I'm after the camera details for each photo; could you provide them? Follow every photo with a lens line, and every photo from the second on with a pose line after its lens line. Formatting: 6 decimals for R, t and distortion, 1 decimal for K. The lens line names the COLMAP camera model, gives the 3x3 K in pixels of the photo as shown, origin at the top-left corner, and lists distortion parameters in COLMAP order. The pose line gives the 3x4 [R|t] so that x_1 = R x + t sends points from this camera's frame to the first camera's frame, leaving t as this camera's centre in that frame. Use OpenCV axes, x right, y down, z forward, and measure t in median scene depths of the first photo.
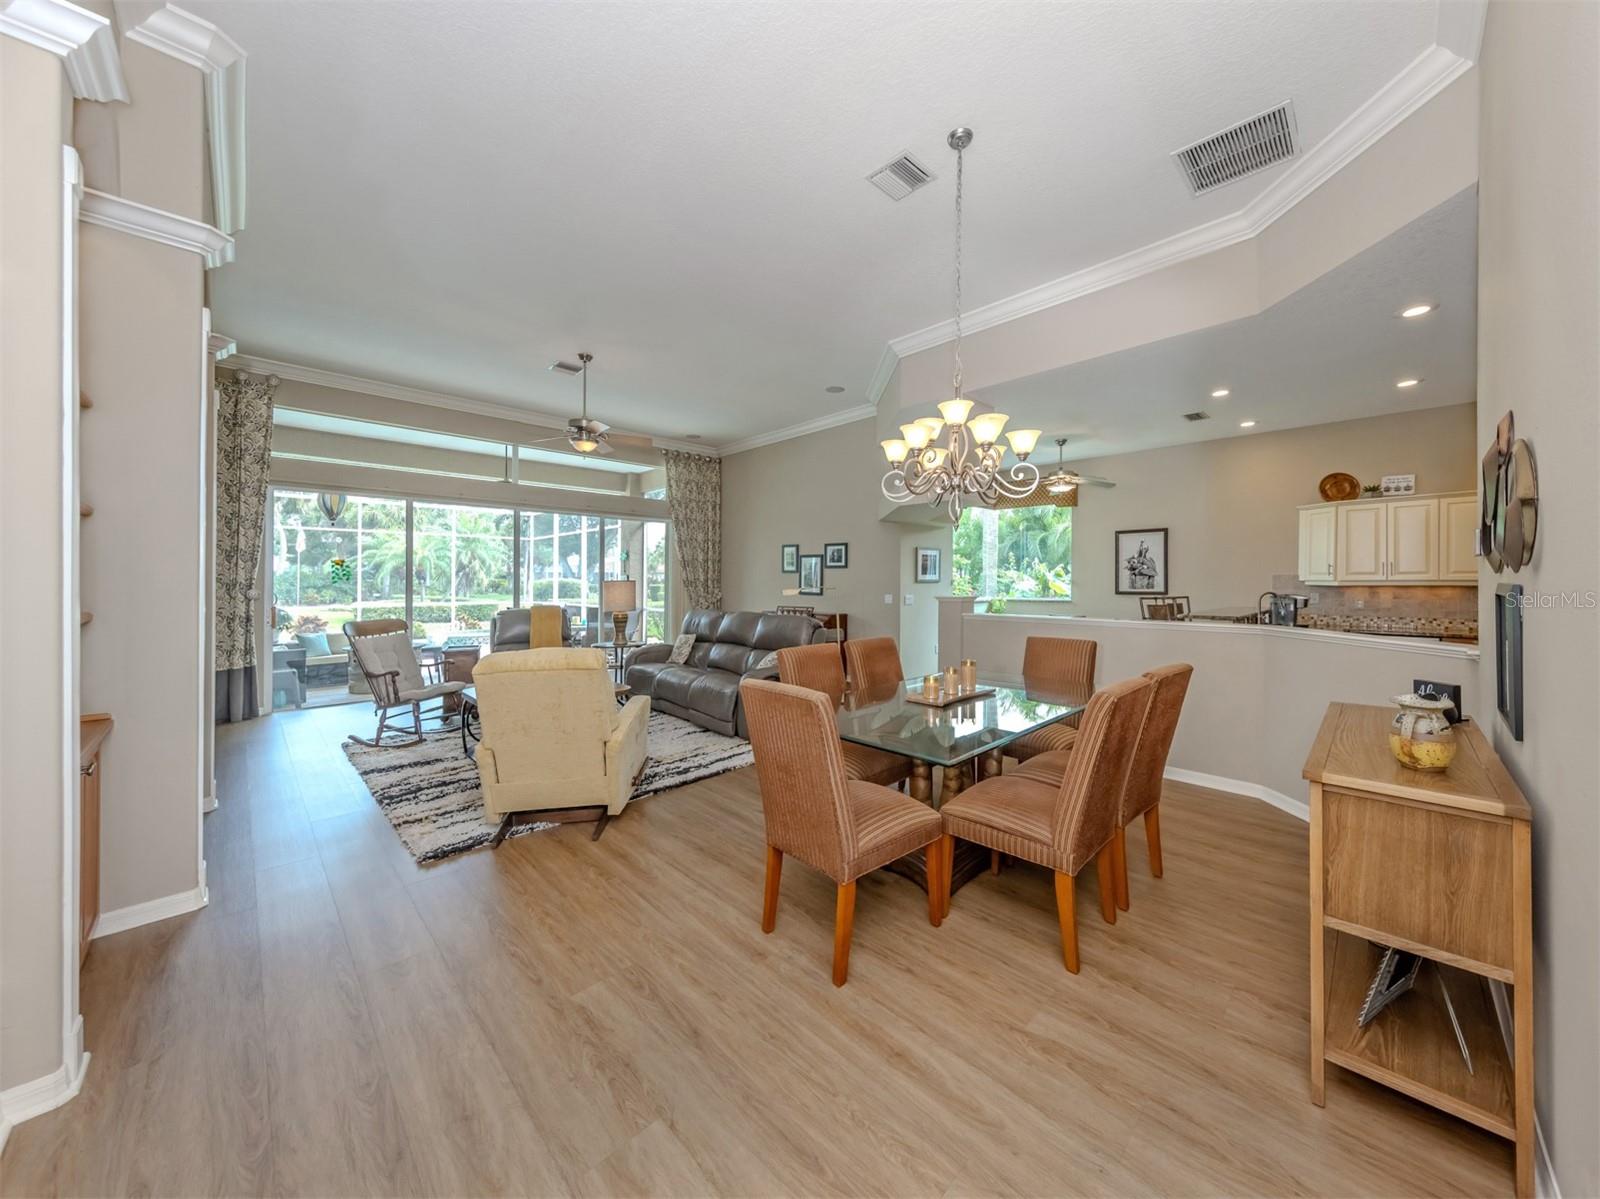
lens RADIAL K [[567.3, 0, 847.5], [0, 567.3, 578.1], [0, 0, 1]] dist [0.006276, 0.000025]
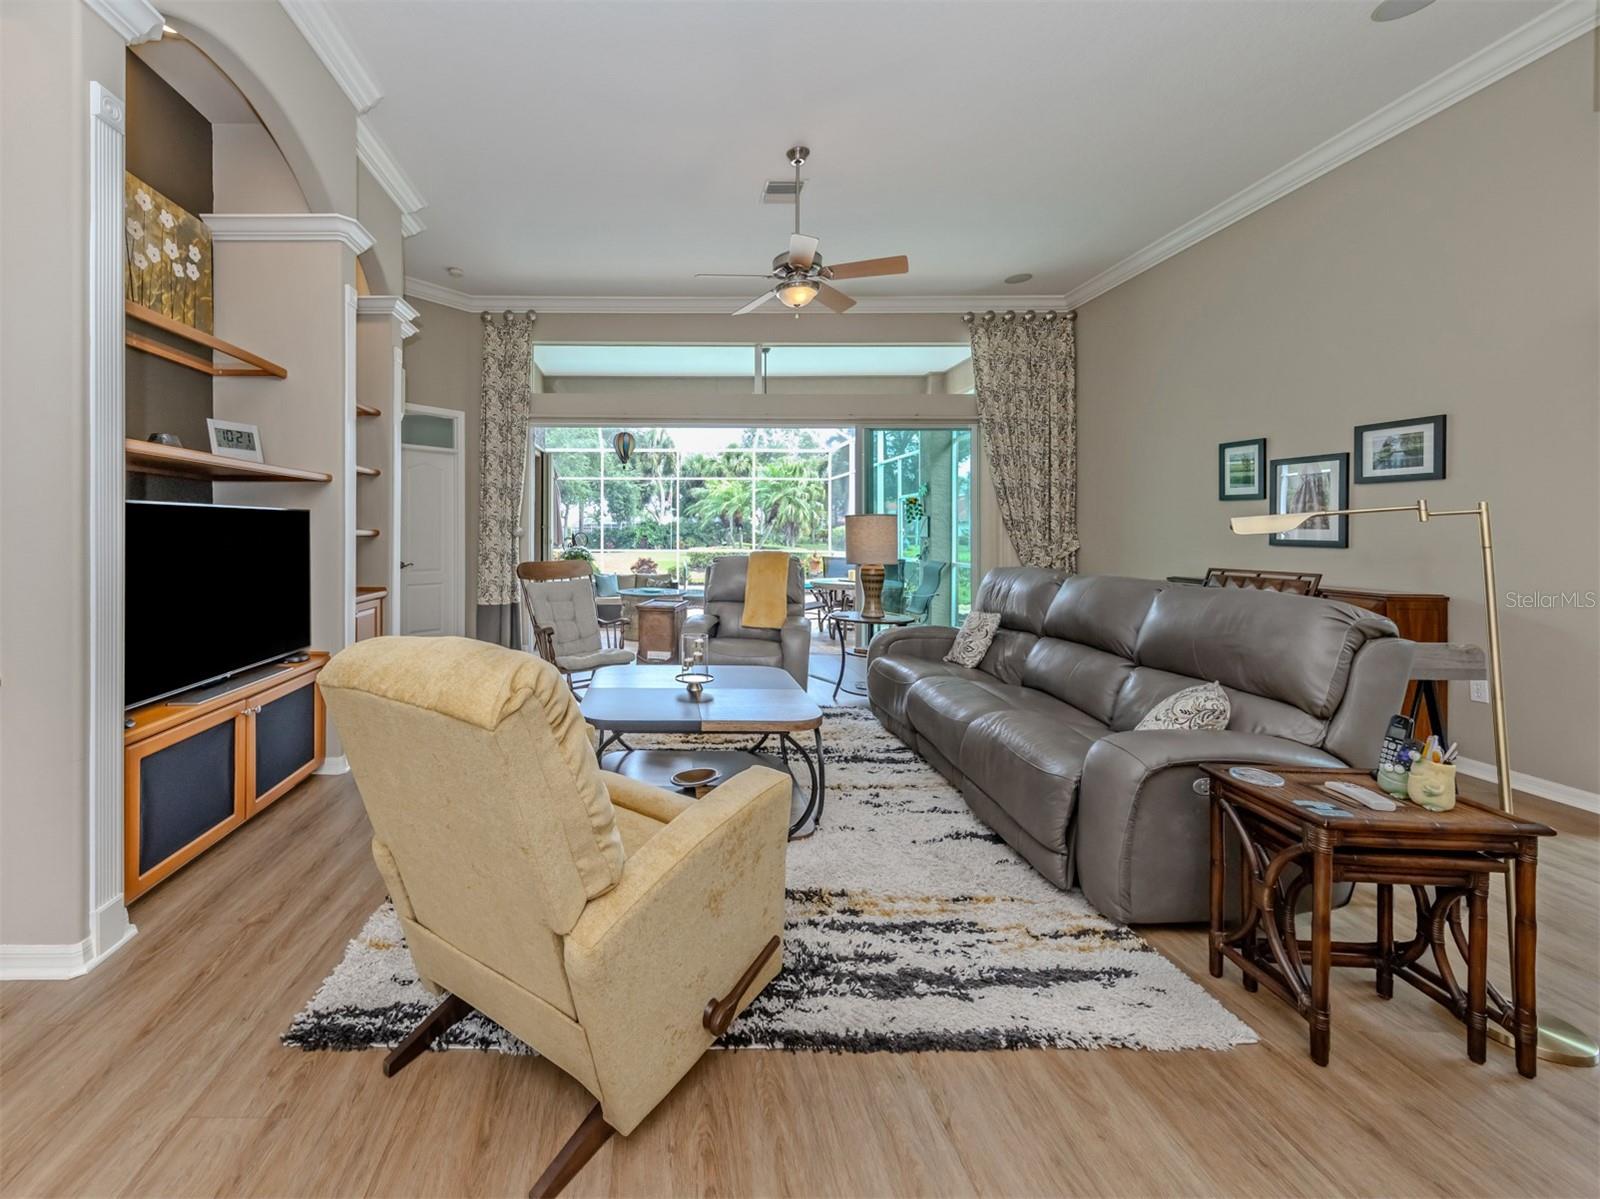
lens RADIAL K [[636.2, 0, 638.4], [0, 636.2, 526.0], [0, 0, 1]] dist [0.002534, -0.000028]
pose [[0.662474, -0.004964, -0.749069, -0.076528], [0.001570, 0.999985, -0.005238, 0.032080], [0.749084, 0.002294, 0.662472, 0.558166]]
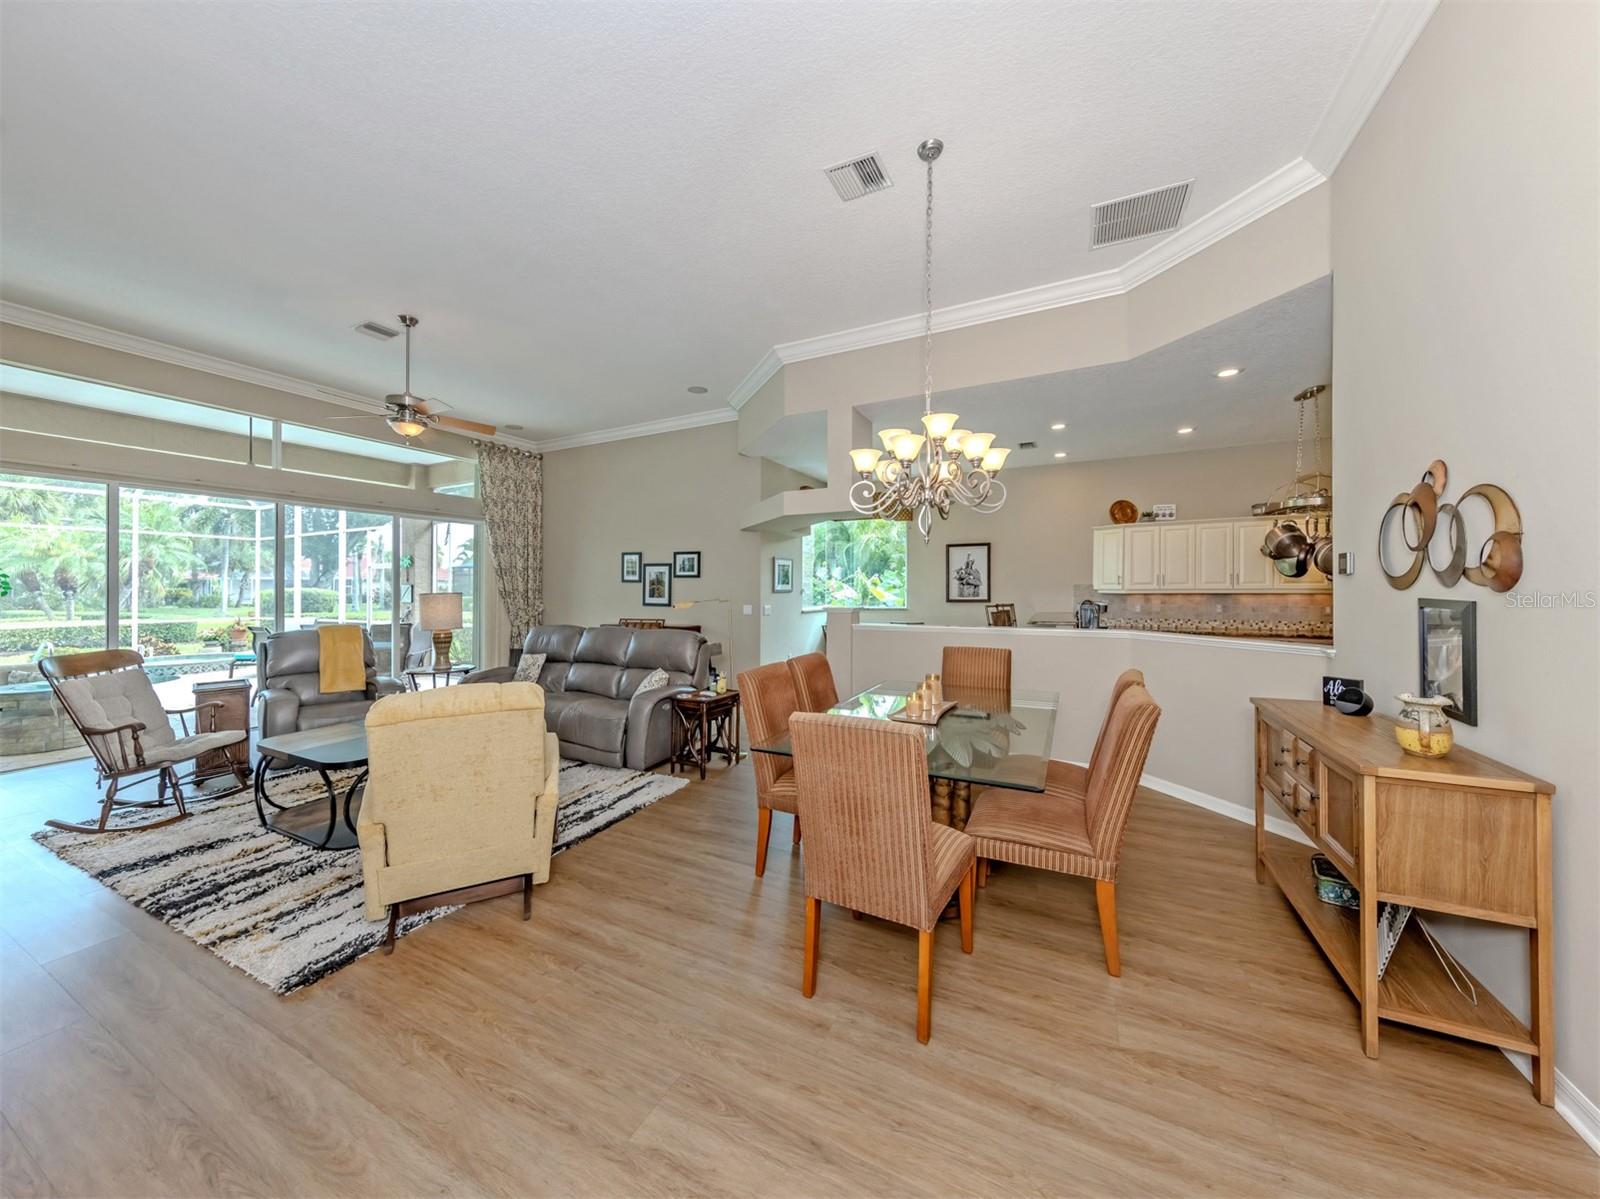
lens RADIAL K [[561.8, 0, 800.7], [0, 561.8, 585.9], [0, 0, 1]] dist [0.005462, -0.000005]
pose [[0.958336, -0.002203, 0.285636, -0.210986], [0.001871, 0.999997, 0.001435, -0.009524], [-0.285639, -0.000841, 0.958337, 0.085382]]
